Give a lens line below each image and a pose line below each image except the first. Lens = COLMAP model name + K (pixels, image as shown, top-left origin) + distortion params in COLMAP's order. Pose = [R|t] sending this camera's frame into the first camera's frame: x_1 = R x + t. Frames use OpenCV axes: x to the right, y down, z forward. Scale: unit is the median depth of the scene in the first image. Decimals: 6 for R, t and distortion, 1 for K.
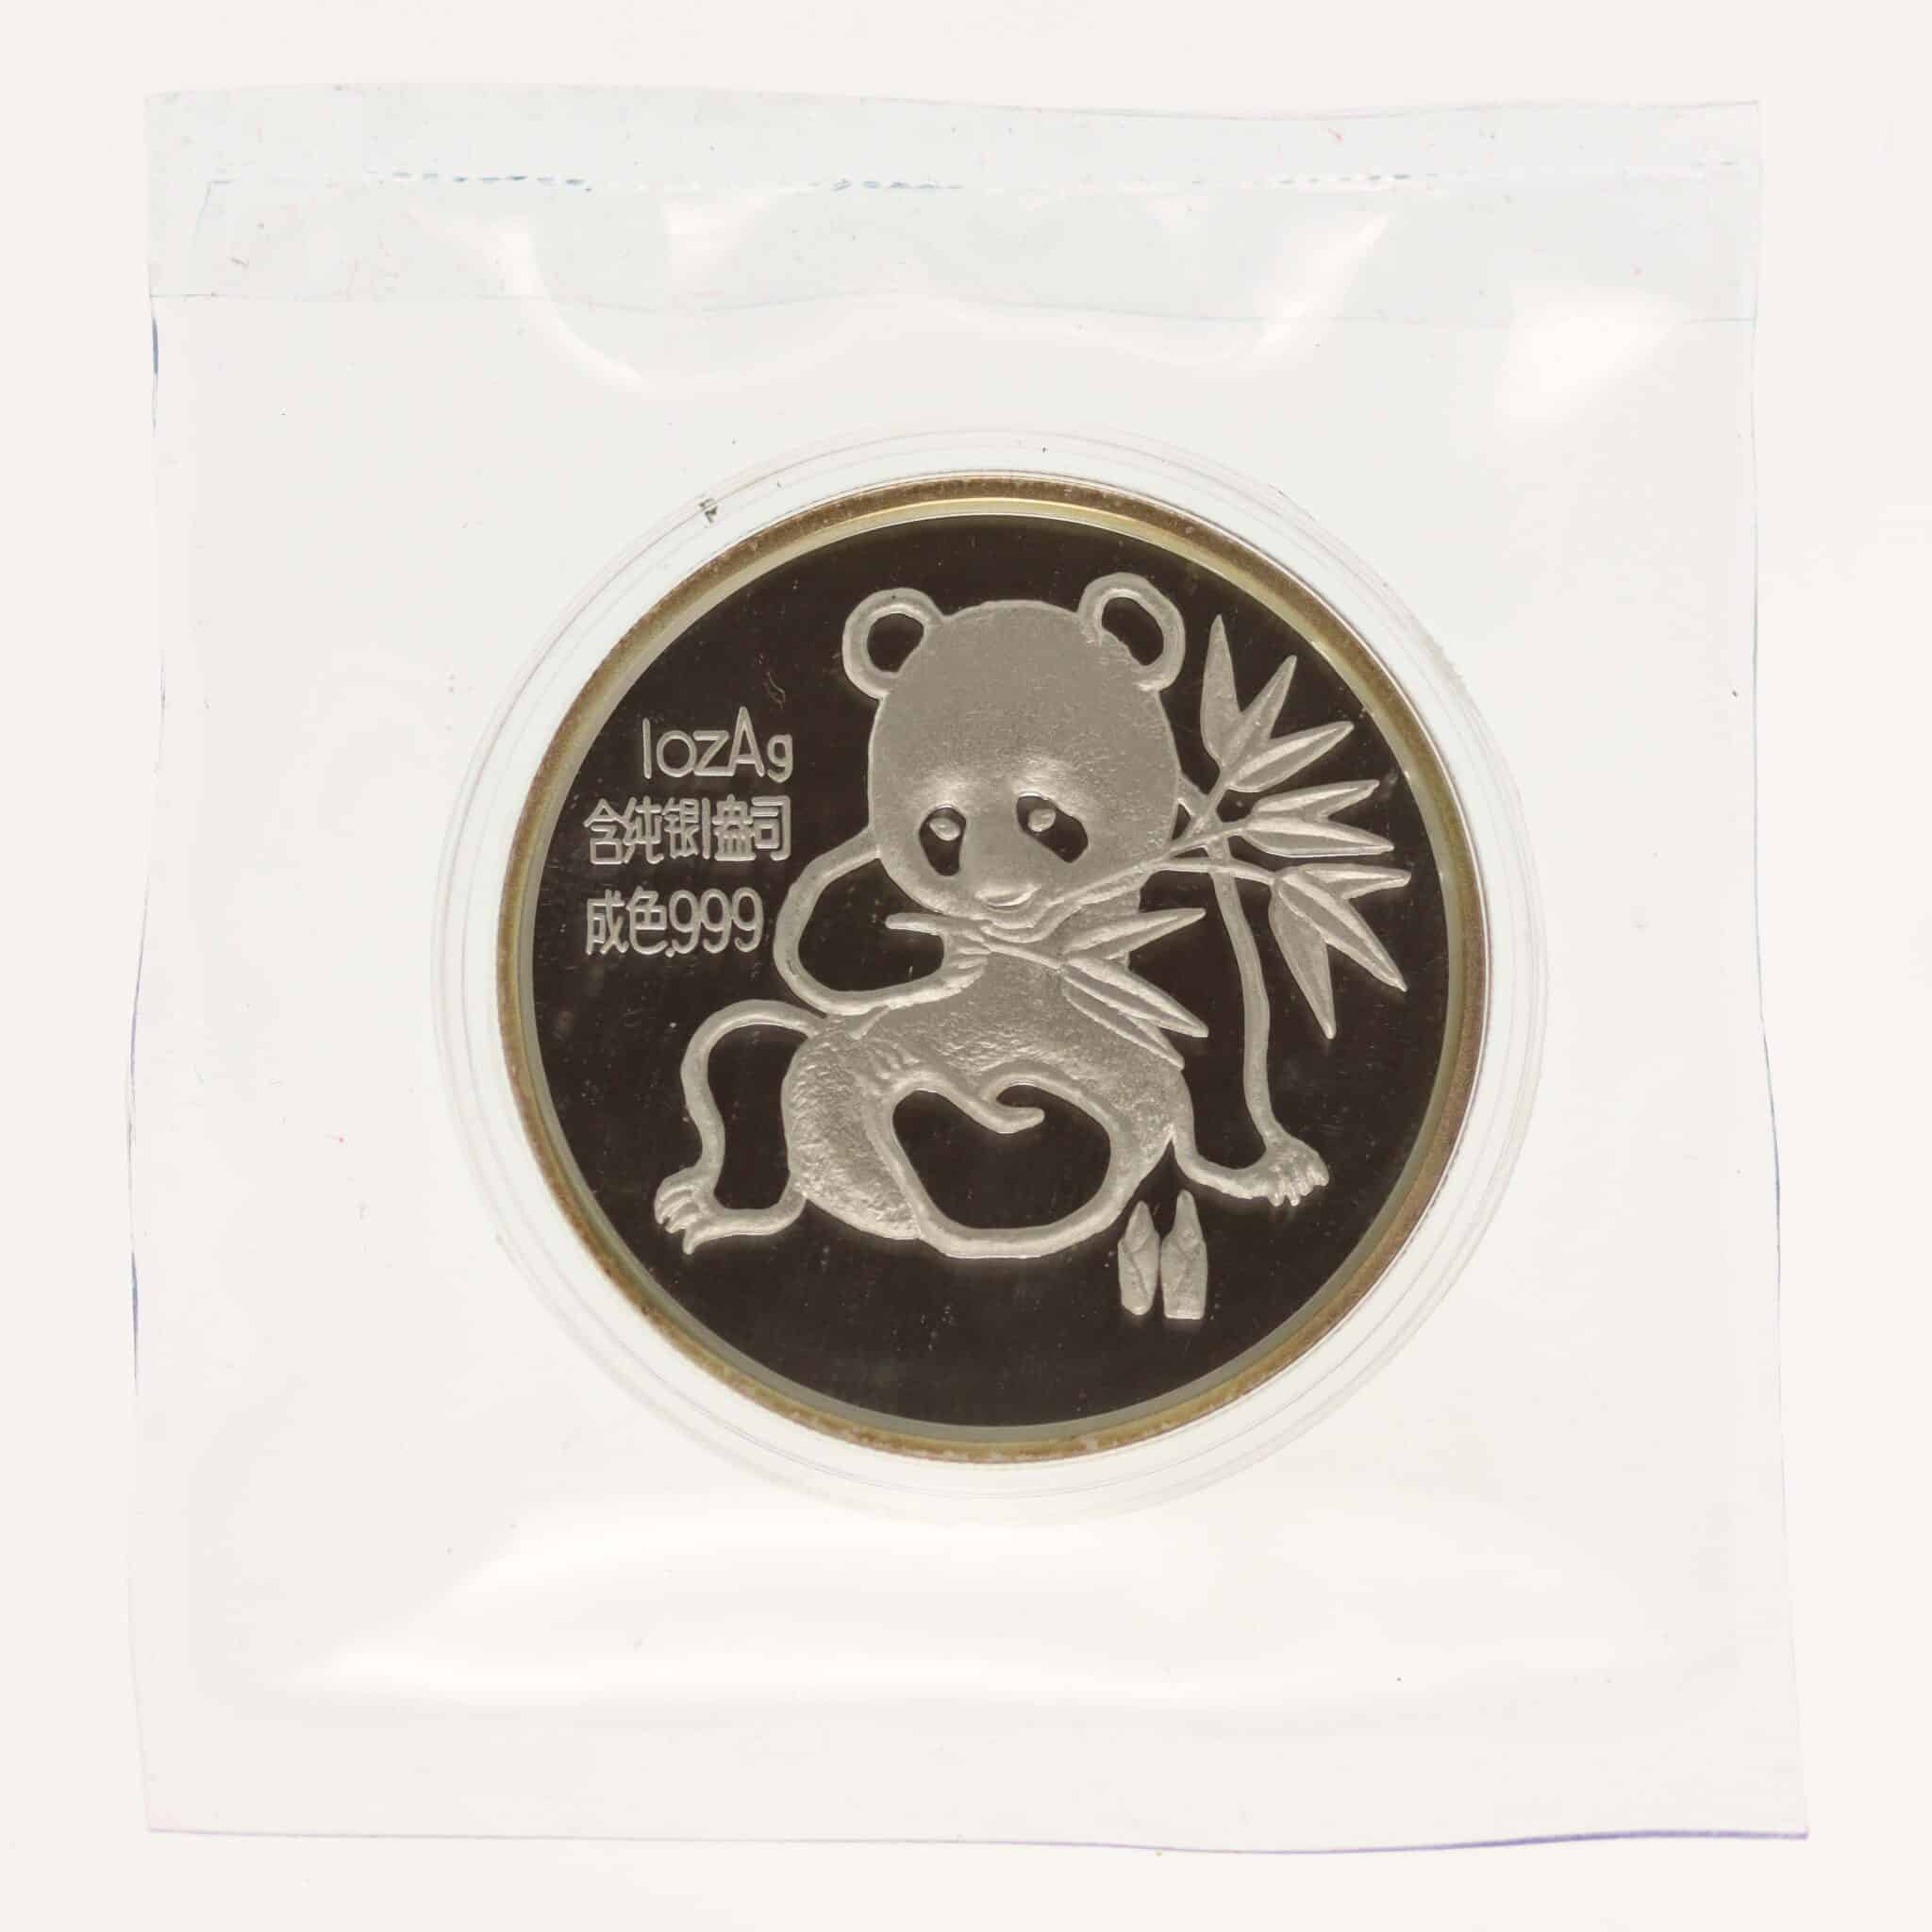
lens RADIAL K [[10770.0, 0, 966.0], [0, 10770.0, 966.0], [0, 0, 1]] dist [-0.102049, 0.564529]
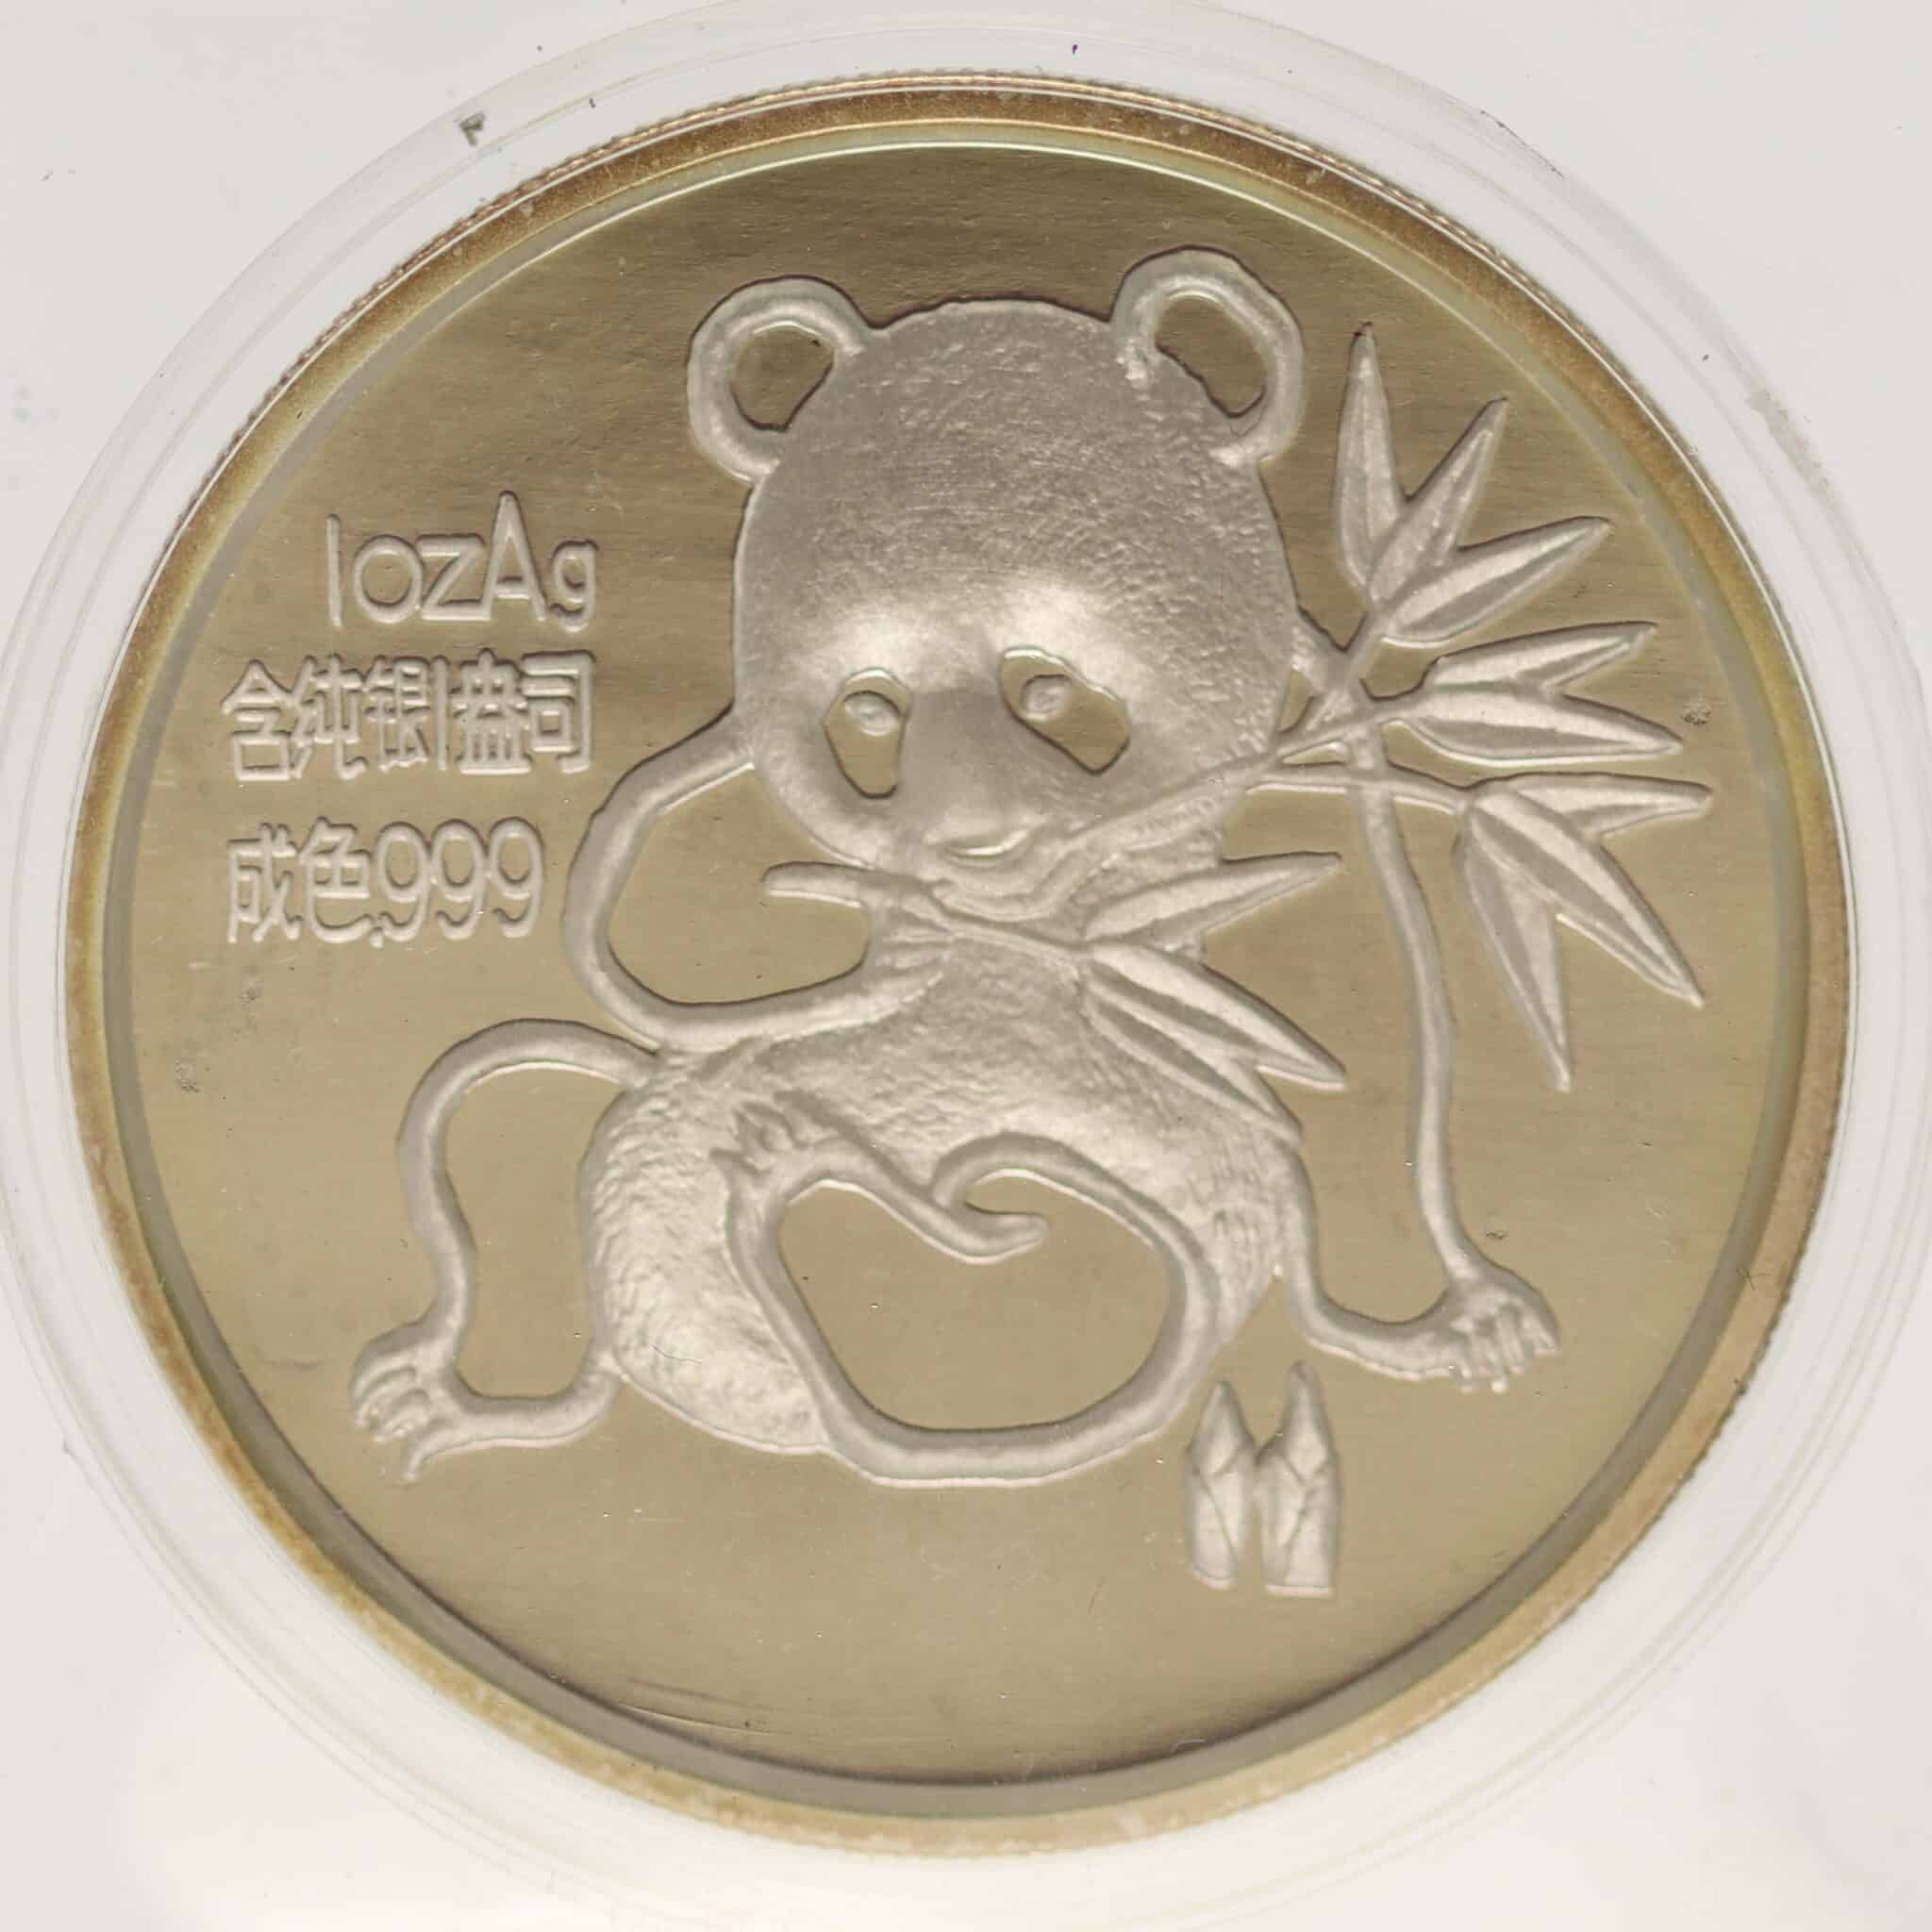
lens RADIAL K [[10770.0, 0, 966.0], [0, 10770.0, 966.0], [0, 0, 1]] dist [-0.102049, 0.564529]
pose [[0.999499, -0.000397, 0.031634, -0.014658], [0.001113, 0.999744, -0.022596, 0.012718], [-0.031617, 0.022620, 0.999244, 0.443658]]
